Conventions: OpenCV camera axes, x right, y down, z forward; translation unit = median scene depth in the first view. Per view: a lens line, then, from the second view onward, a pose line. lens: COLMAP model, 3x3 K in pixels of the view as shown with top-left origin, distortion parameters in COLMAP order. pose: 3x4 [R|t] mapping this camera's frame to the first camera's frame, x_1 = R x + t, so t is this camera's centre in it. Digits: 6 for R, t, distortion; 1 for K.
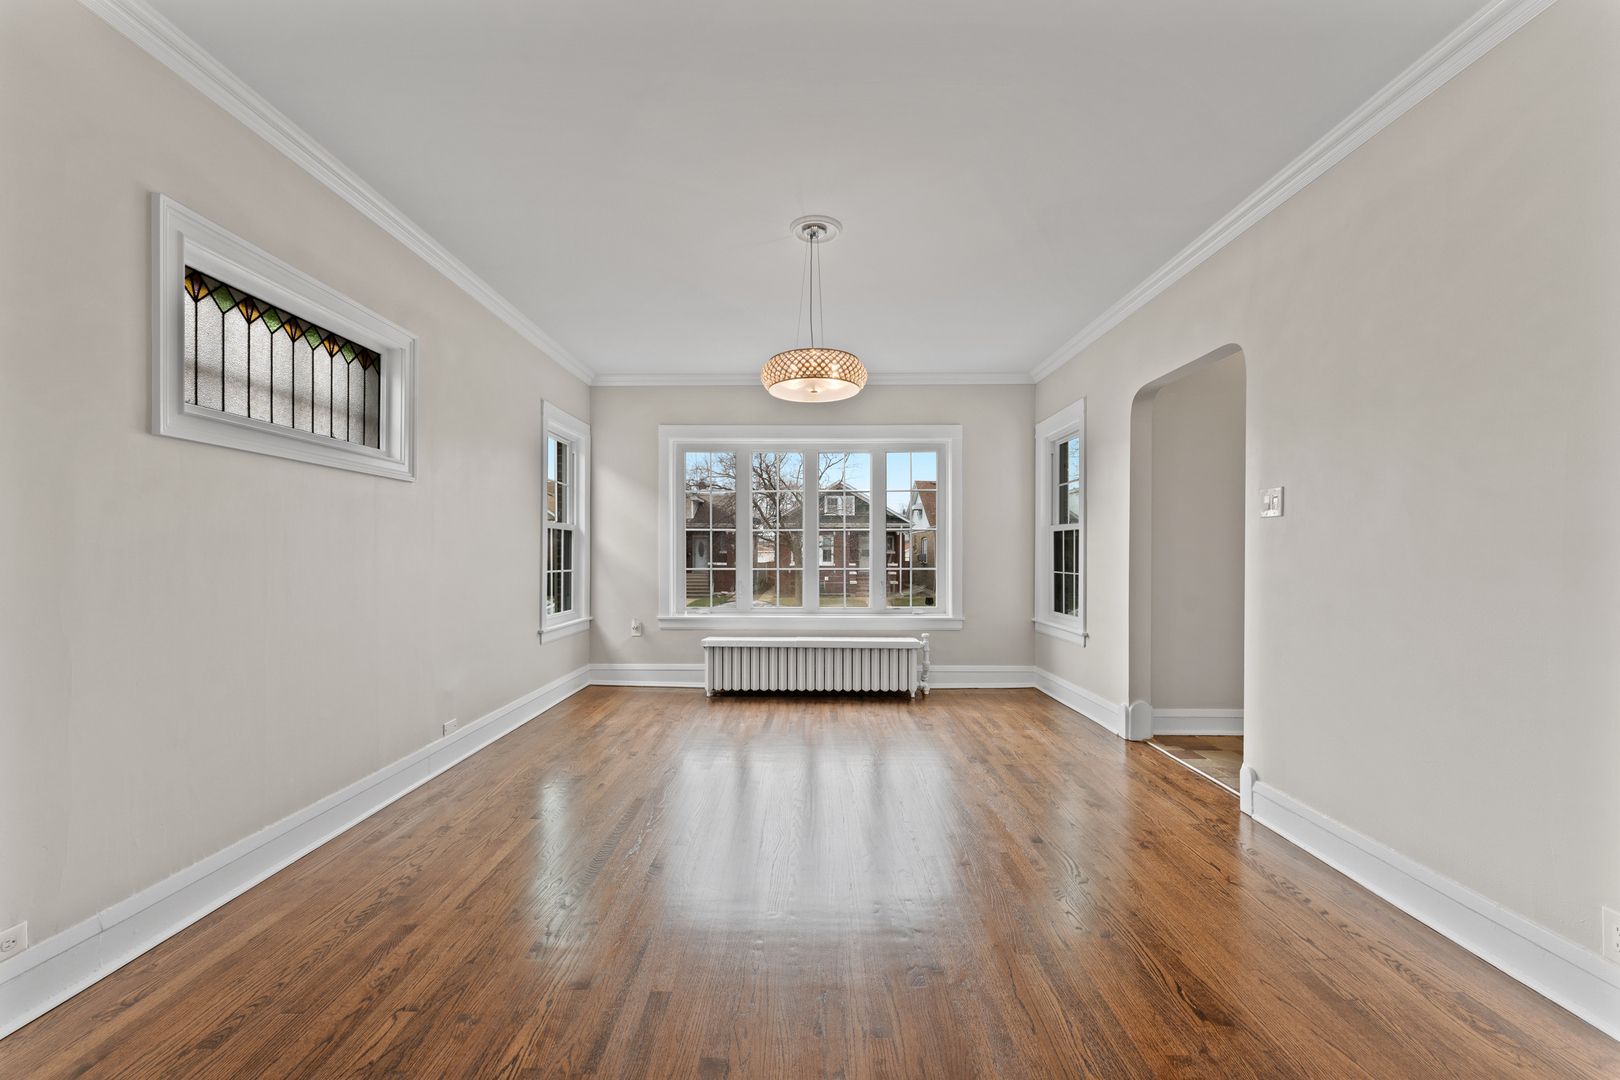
lens RADIAL K [[661.9, 0, 807.1], [0, 661.9, 546.6], [0, 0, 1]] dist [0.011648, 0.000204]
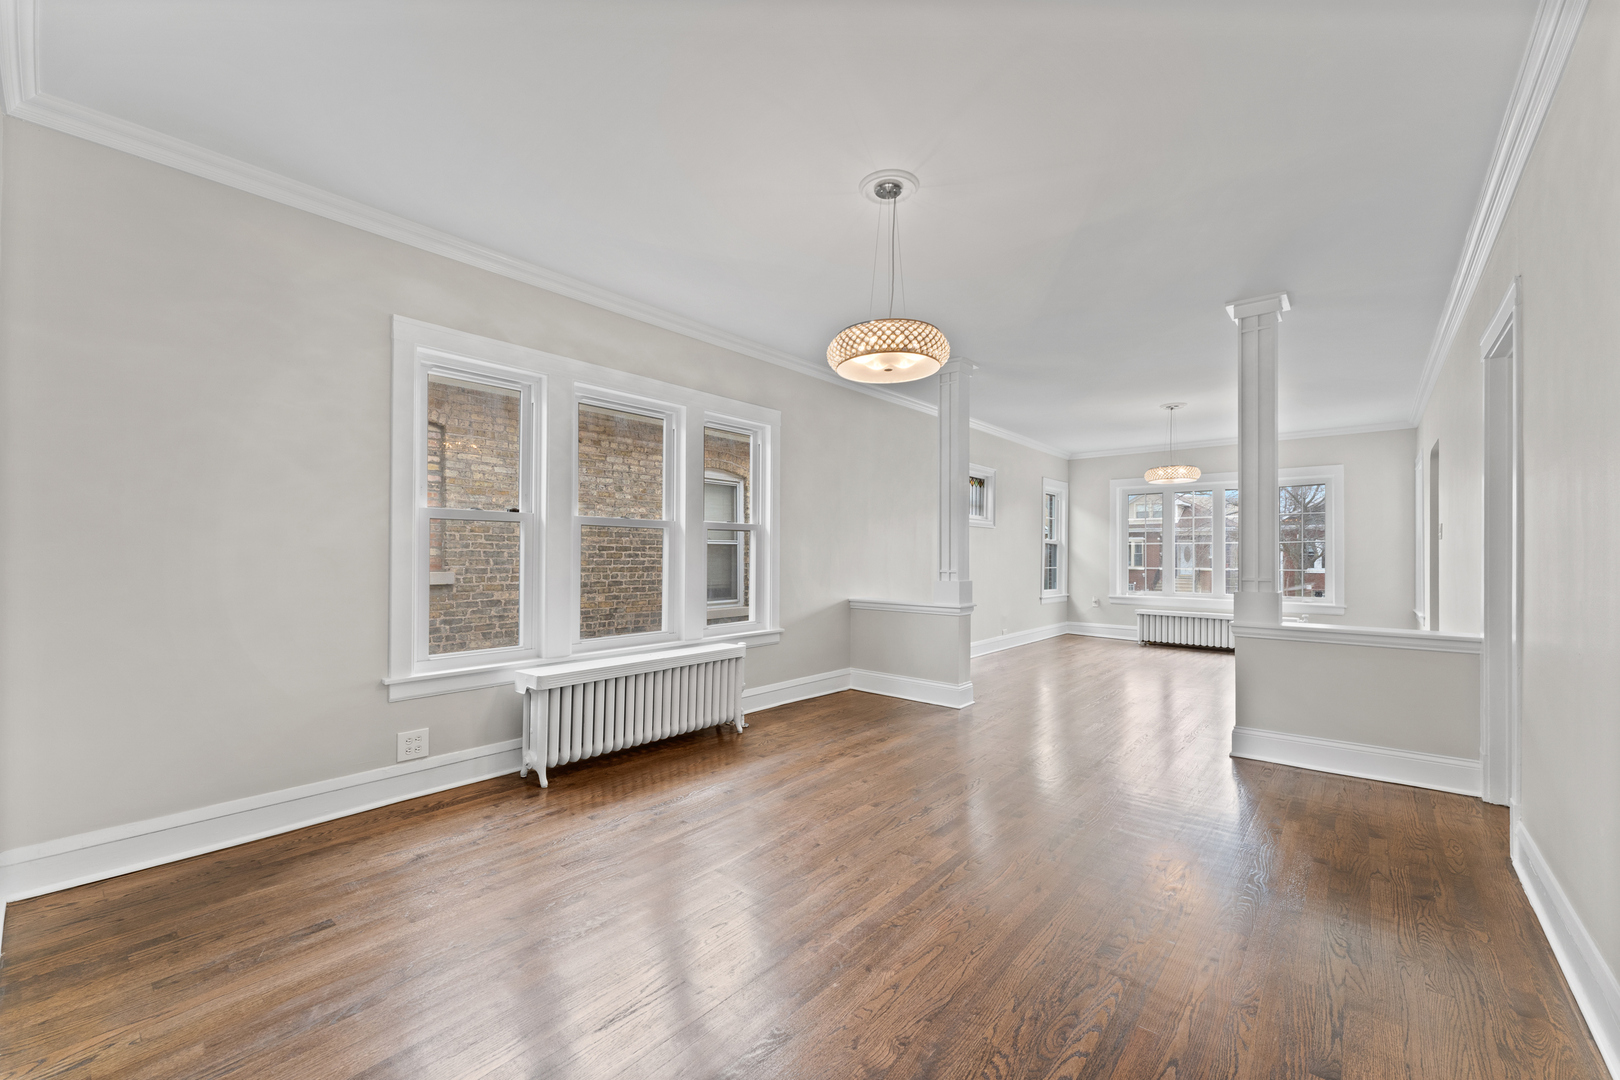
lens RADIAL K [[661.9, 0, 814.5], [0, 661.9, 551.3], [0, 0, 1]] dist [0.011648, 0.000204]
pose [[0.766554, 0.002293, -0.642176, 0.279292], [-0.005580, 0.999980, -0.003089, 0.004394], [0.642156, 0.005951, 0.766551, -0.758527]]
